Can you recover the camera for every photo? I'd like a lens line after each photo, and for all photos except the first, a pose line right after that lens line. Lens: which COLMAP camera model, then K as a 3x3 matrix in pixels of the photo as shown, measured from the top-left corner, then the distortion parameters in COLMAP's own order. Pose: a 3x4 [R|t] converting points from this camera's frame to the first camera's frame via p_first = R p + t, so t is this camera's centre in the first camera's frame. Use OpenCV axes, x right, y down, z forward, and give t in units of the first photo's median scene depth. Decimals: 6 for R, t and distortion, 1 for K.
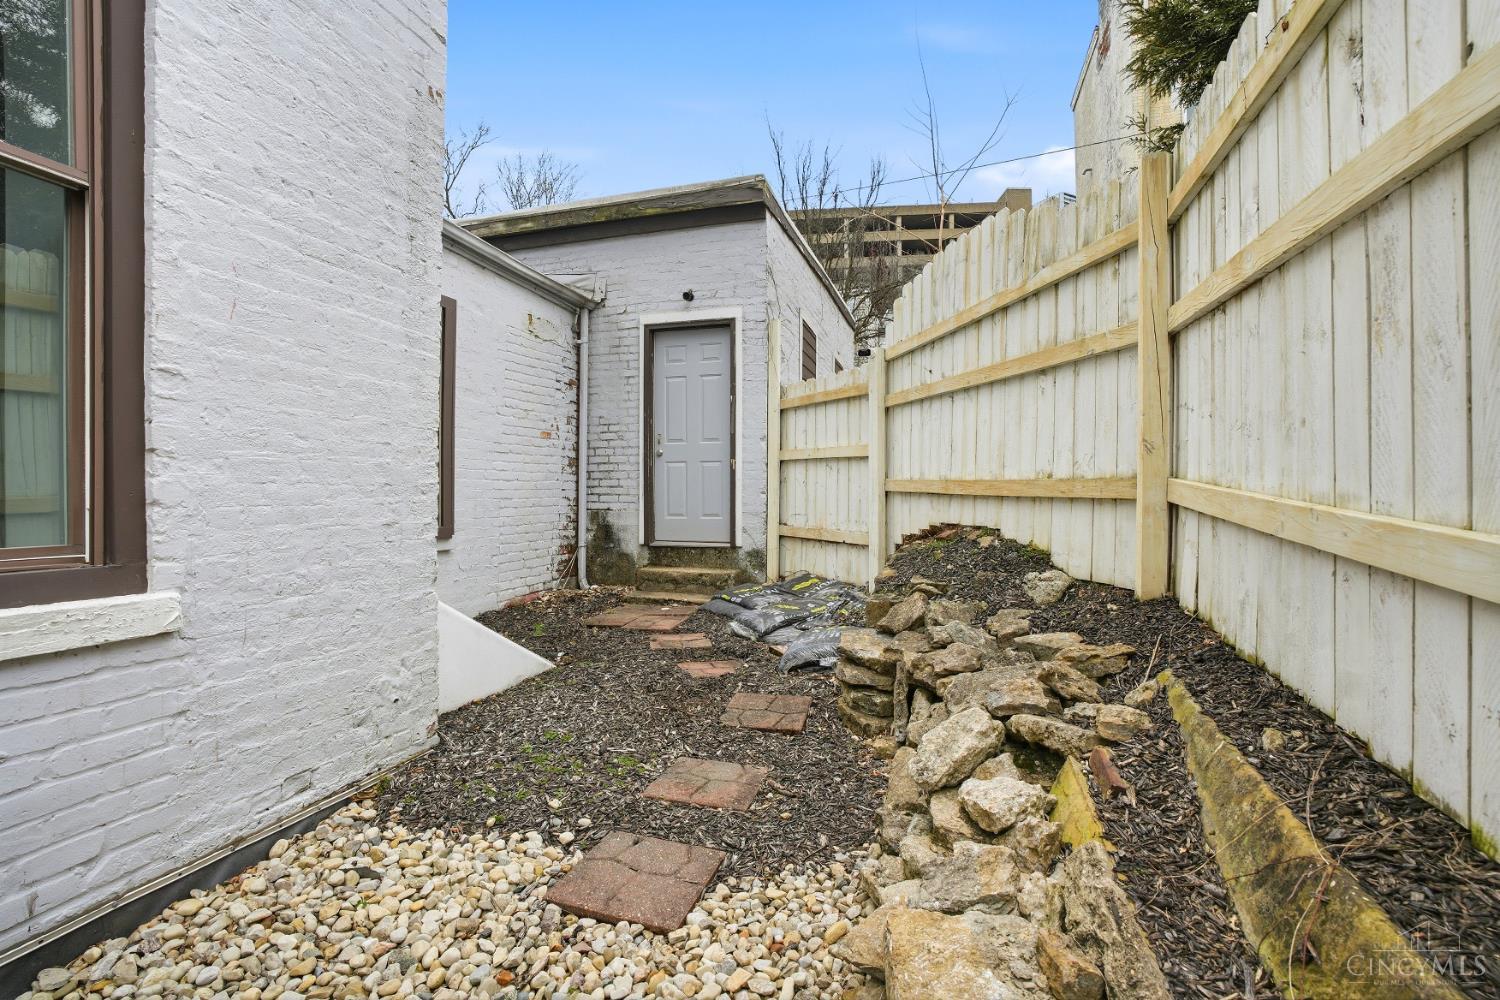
lens RADIAL K [[710.7, 0, 748.5], [0, 710.7, 490.4], [0, 0, 1]] dist [-0.082235, 0.034418]
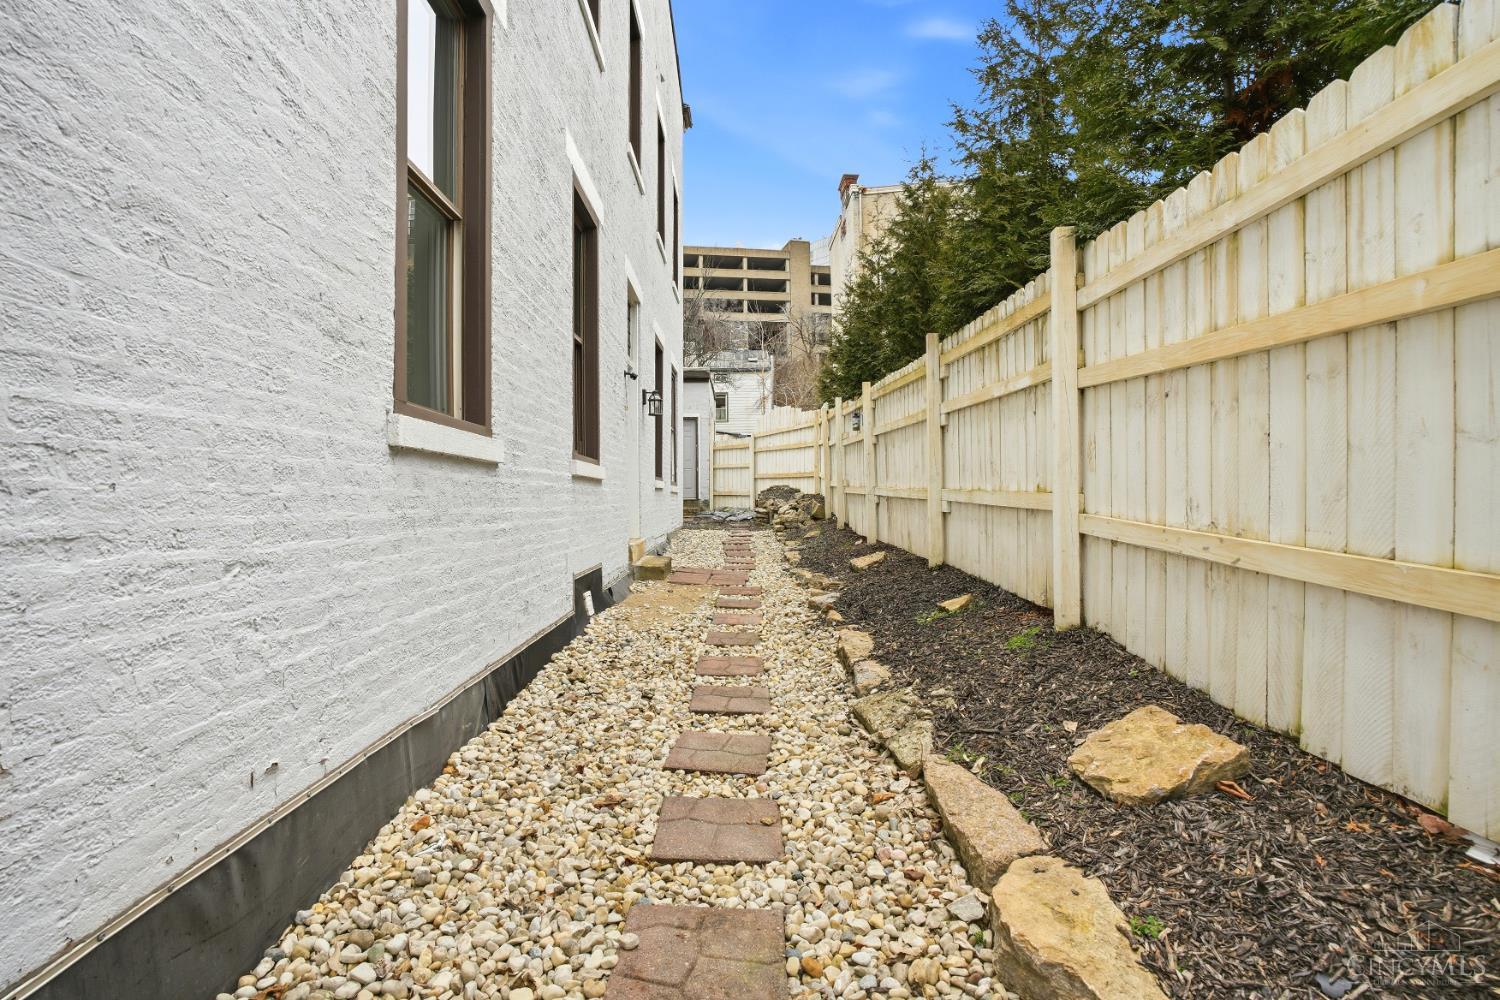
lens RADIAL K [[710.7, 0, 748.5], [0, 710.7, 490.4], [0, 0, 1]] dist [-0.082235, 0.034418]
pose [[0.957062, -0.005979, 0.289823, -0.709447], [0.008528, 0.999935, -0.007532, 0.075285], [-0.289759, 0.009681, 0.957051, -1.916506]]
